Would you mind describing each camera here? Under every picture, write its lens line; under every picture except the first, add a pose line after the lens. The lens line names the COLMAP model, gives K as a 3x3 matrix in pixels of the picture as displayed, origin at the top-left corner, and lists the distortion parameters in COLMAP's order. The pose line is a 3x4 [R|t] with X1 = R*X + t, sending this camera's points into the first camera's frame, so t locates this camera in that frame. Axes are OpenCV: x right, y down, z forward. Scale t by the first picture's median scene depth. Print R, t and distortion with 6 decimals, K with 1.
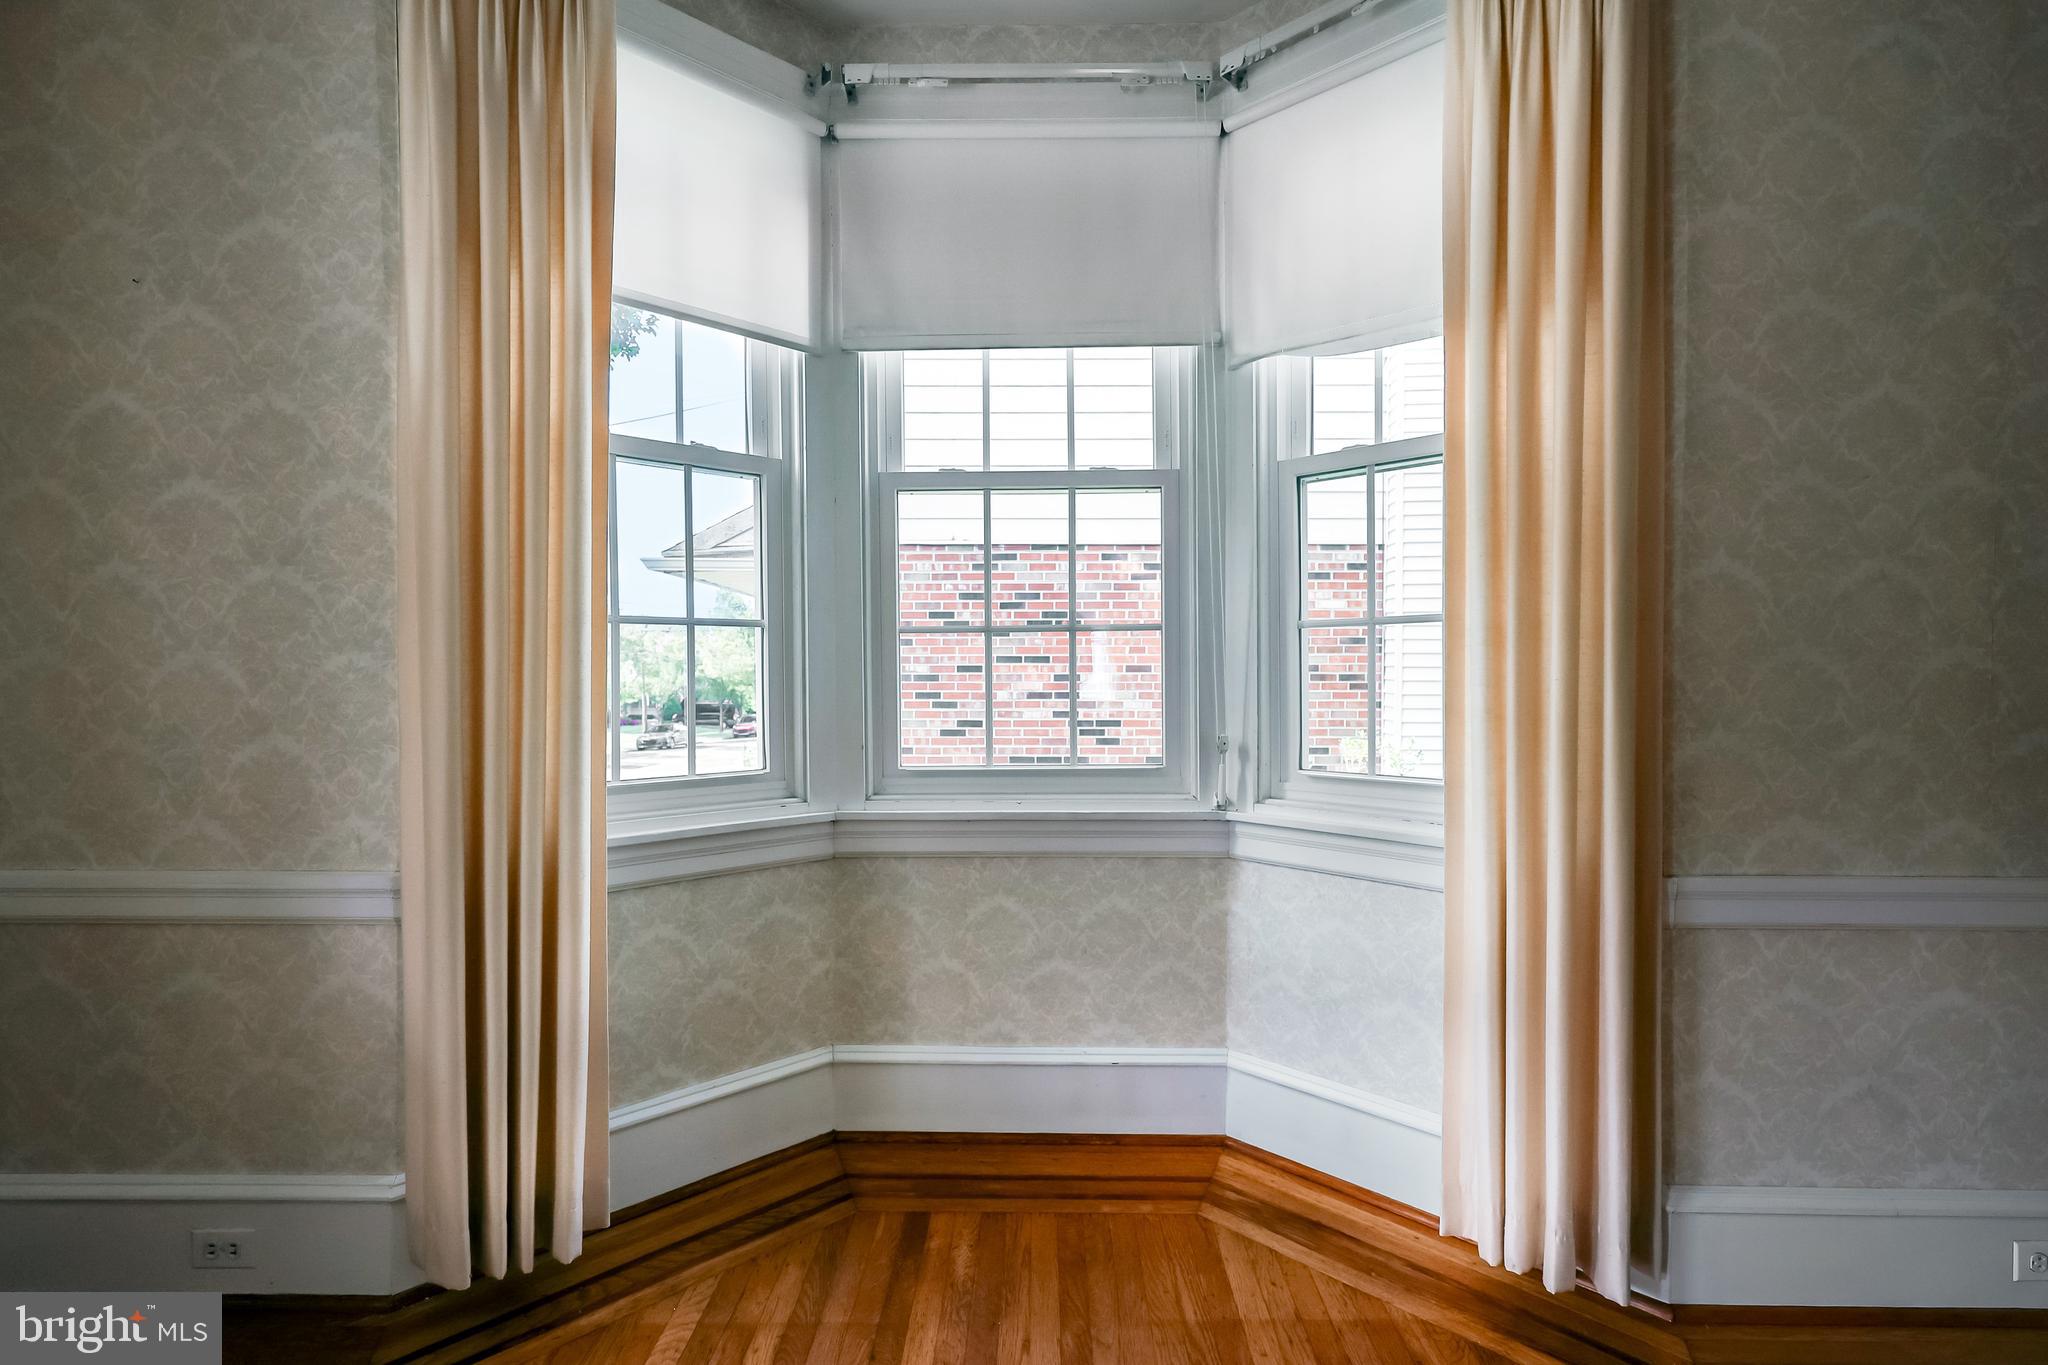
lens RADIAL K [[858.2, 0, 1033.5], [0, 858.2, 688.4], [0, 0, 1]] dist [0.002256, 0.000105]
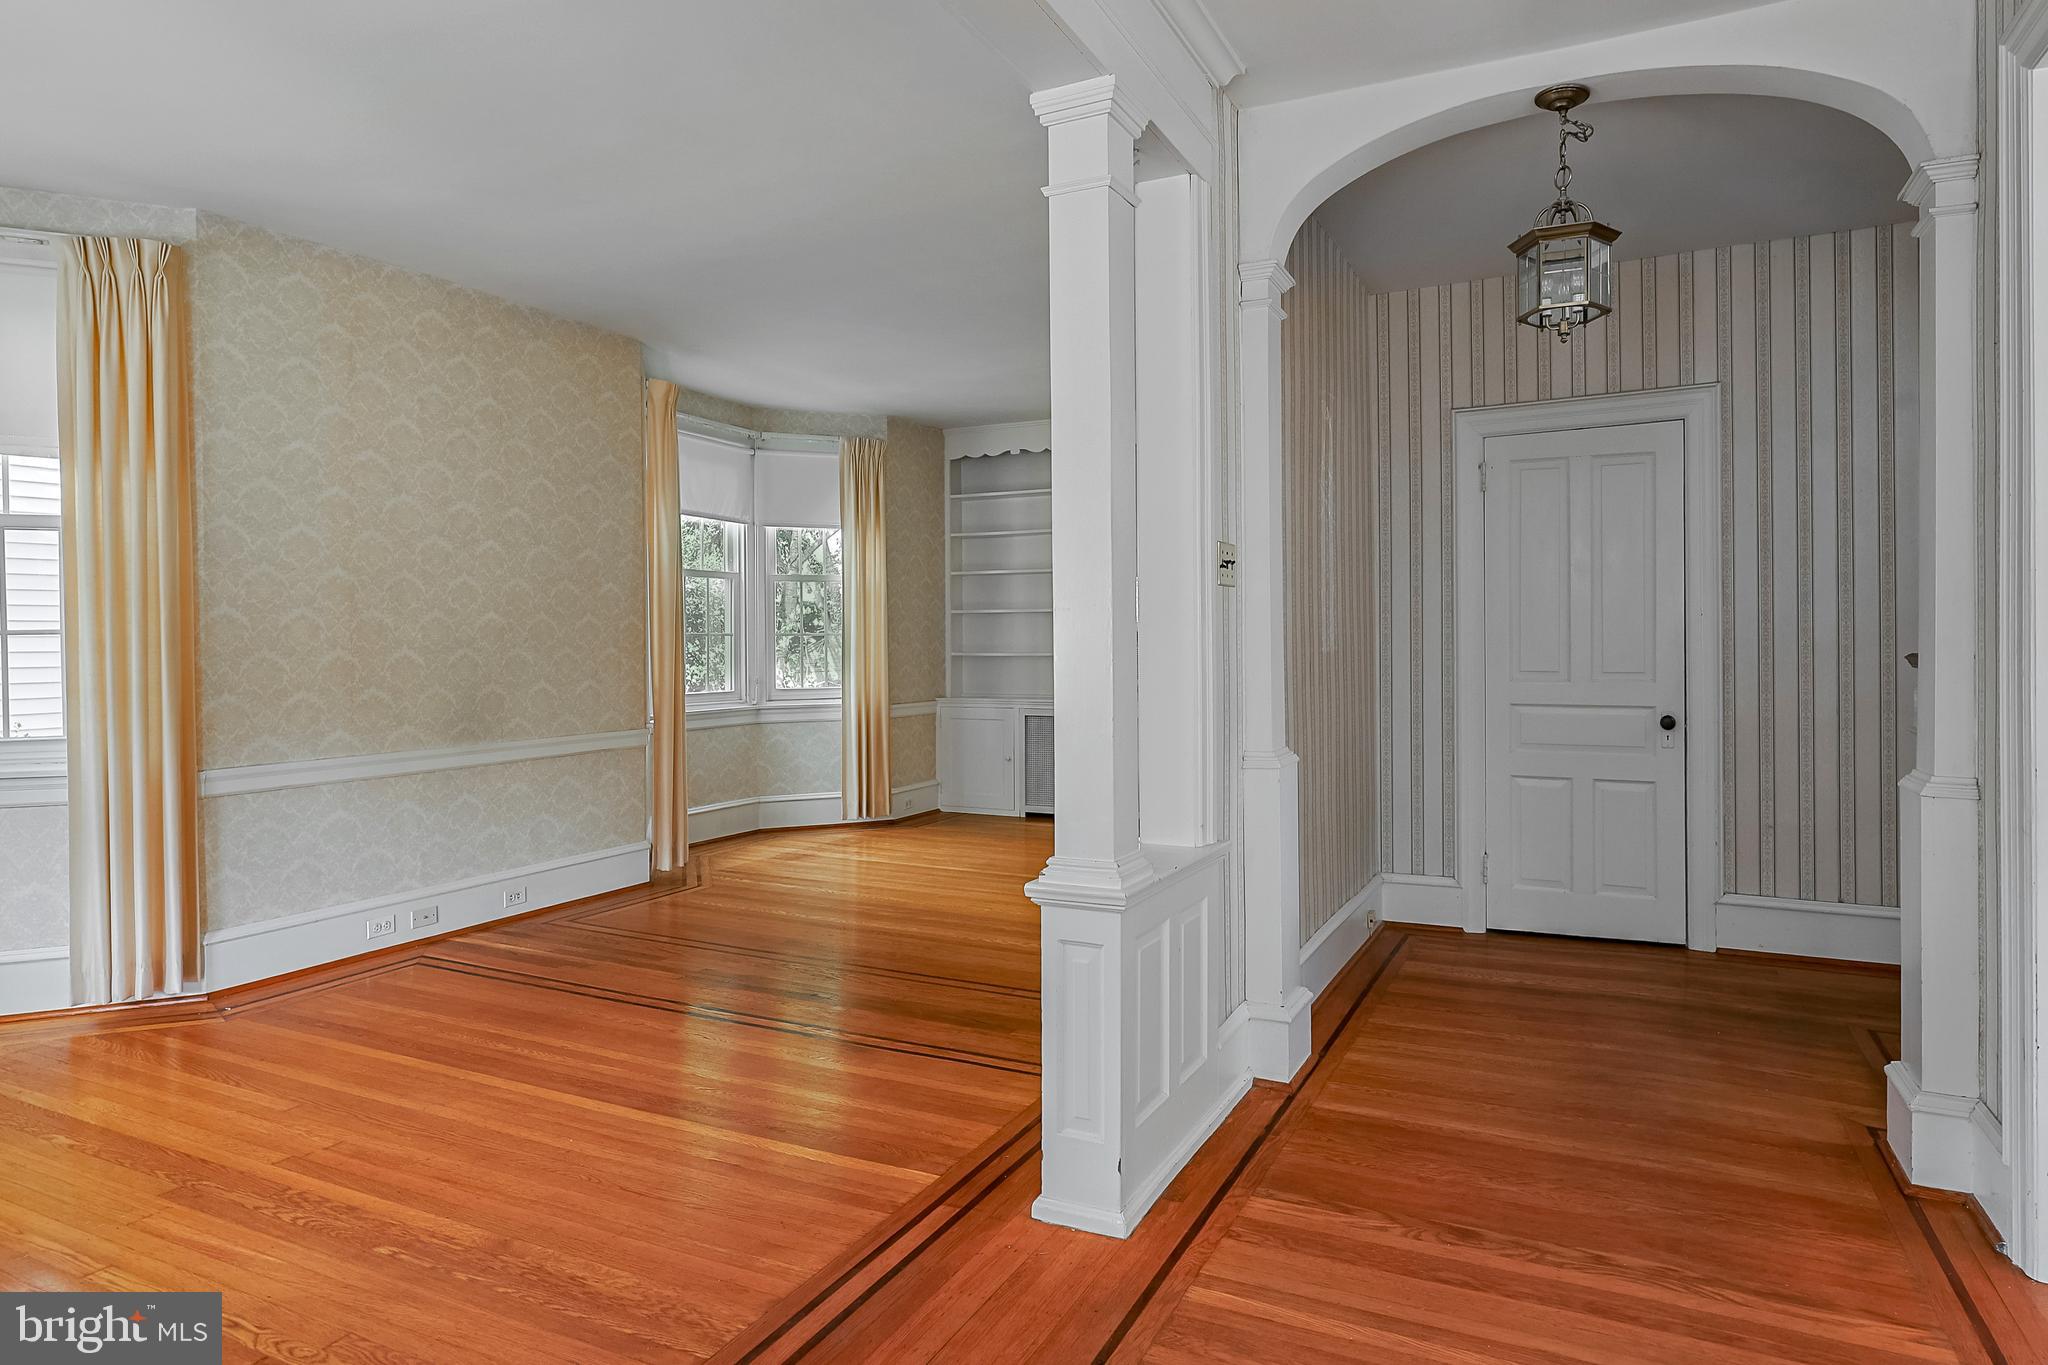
lens RADIAL K [[1226.0, 0, 1028.0], [0, 1226.0, 645.1], [0, 0, 1]] dist [0.003103, -0.001740]
pose [[0.432119, -0.008729, 0.901775, -0.940149], [0.024691, 0.999693, -0.002154, -0.012191], [-0.901479, 0.023196, 0.432201, -1.872352]]
